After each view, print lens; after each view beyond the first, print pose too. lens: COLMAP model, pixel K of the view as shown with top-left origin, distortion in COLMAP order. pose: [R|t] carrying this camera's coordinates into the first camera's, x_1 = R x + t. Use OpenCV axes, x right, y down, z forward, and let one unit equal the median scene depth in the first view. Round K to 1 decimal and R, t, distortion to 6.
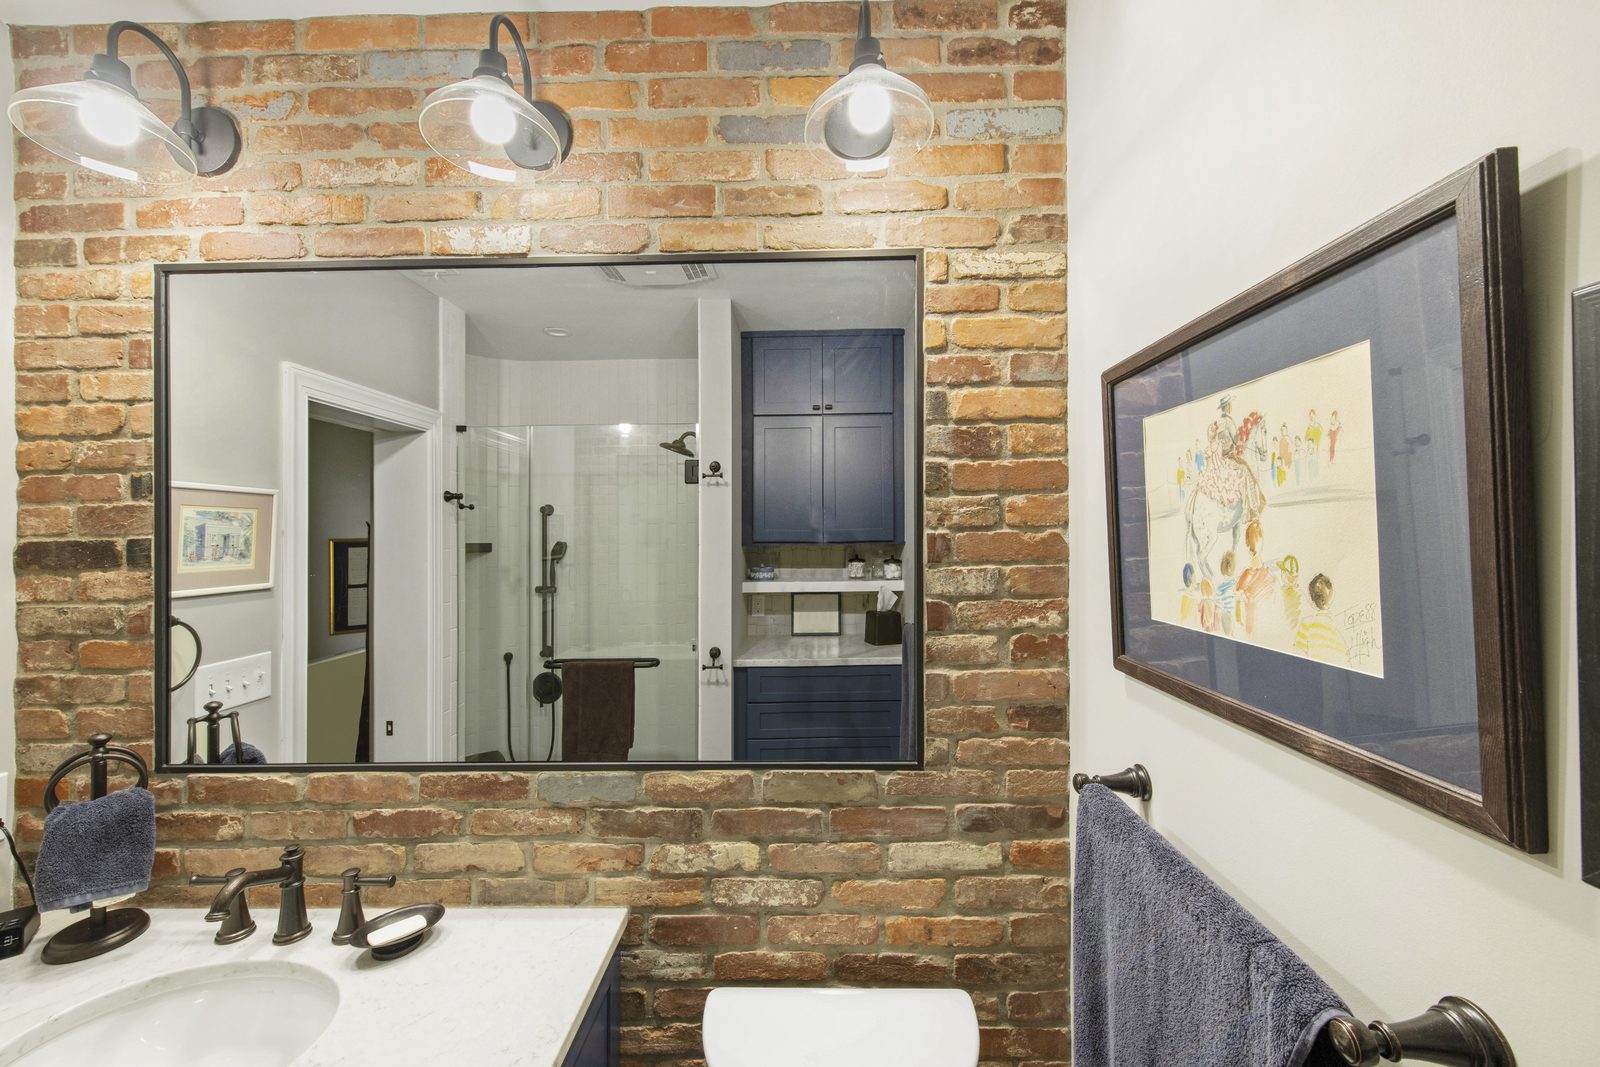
lens RADIAL K [[640.3, 0, 800.0], [0, 640.3, 533.5], [0, 0, 1]] dist [0.012149, 0.000645]
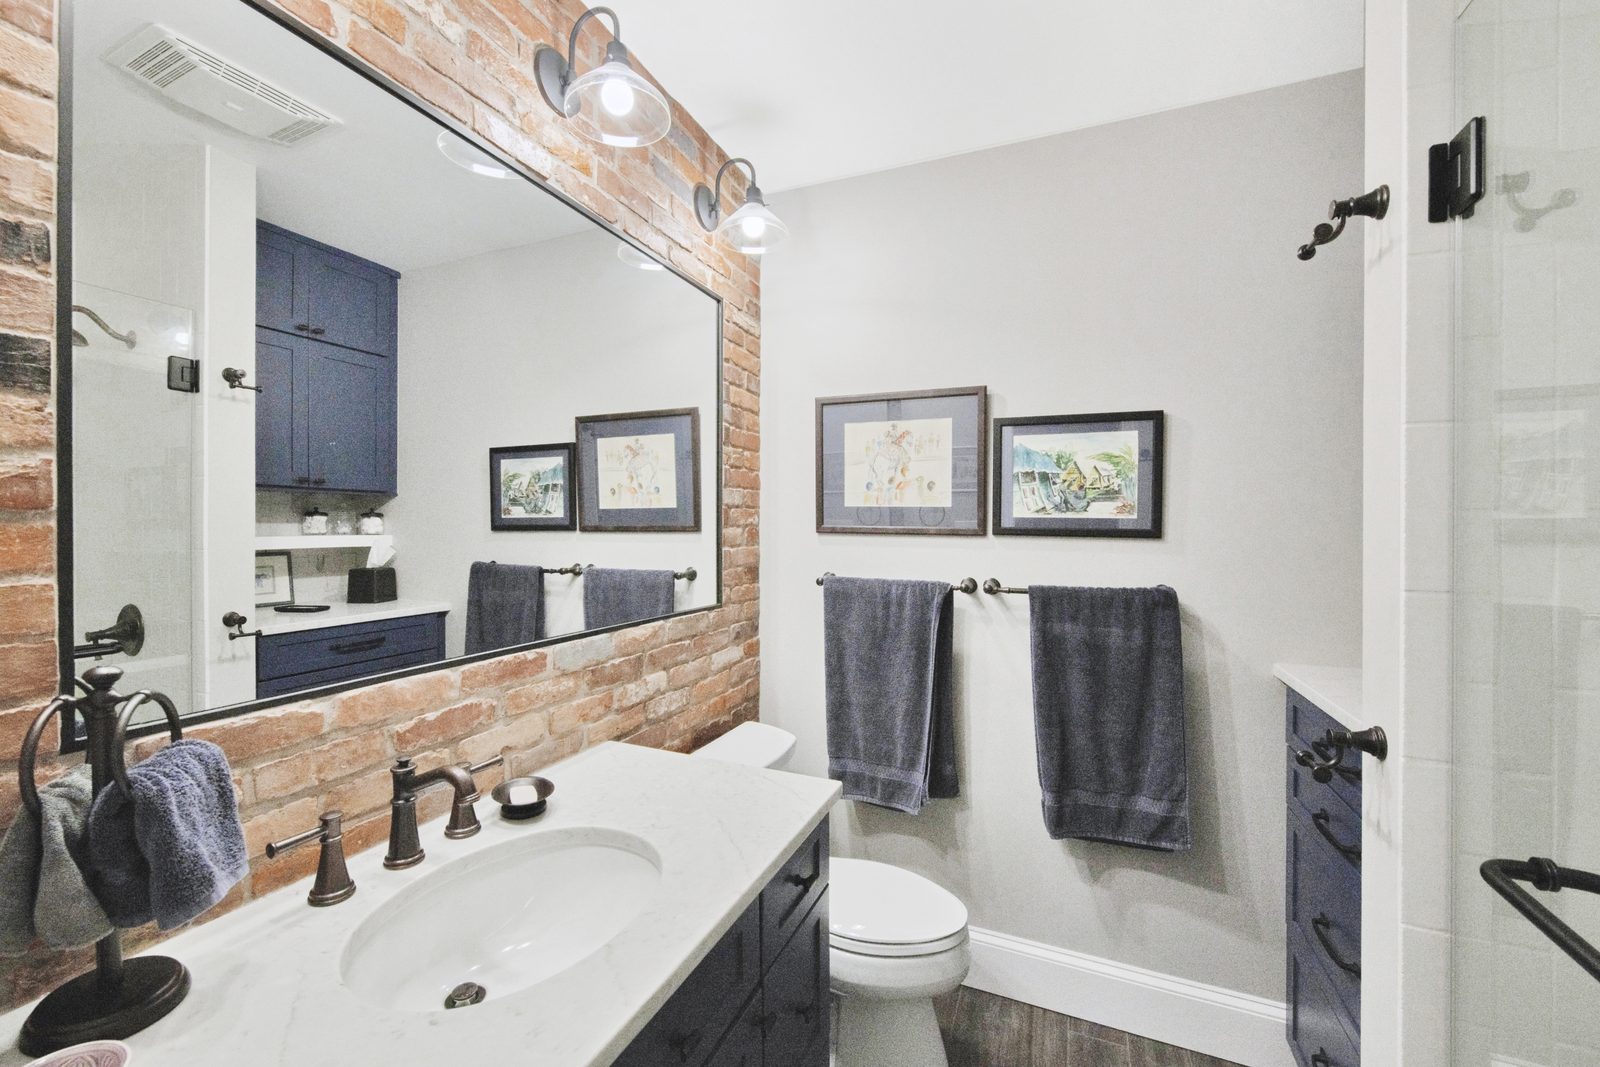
lens RADIAL K [[663.0, 0, 800.0], [0, 663.0, 533.5], [0, 0, 1]] dist [0.000831, 0.000058]
pose [[0.356677, 0.006611, 0.934205, -1.328585], [-0.006338, 0.999969, -0.004656, 0.176498], [-0.934206, -0.004260, 0.356707, 0.185254]]
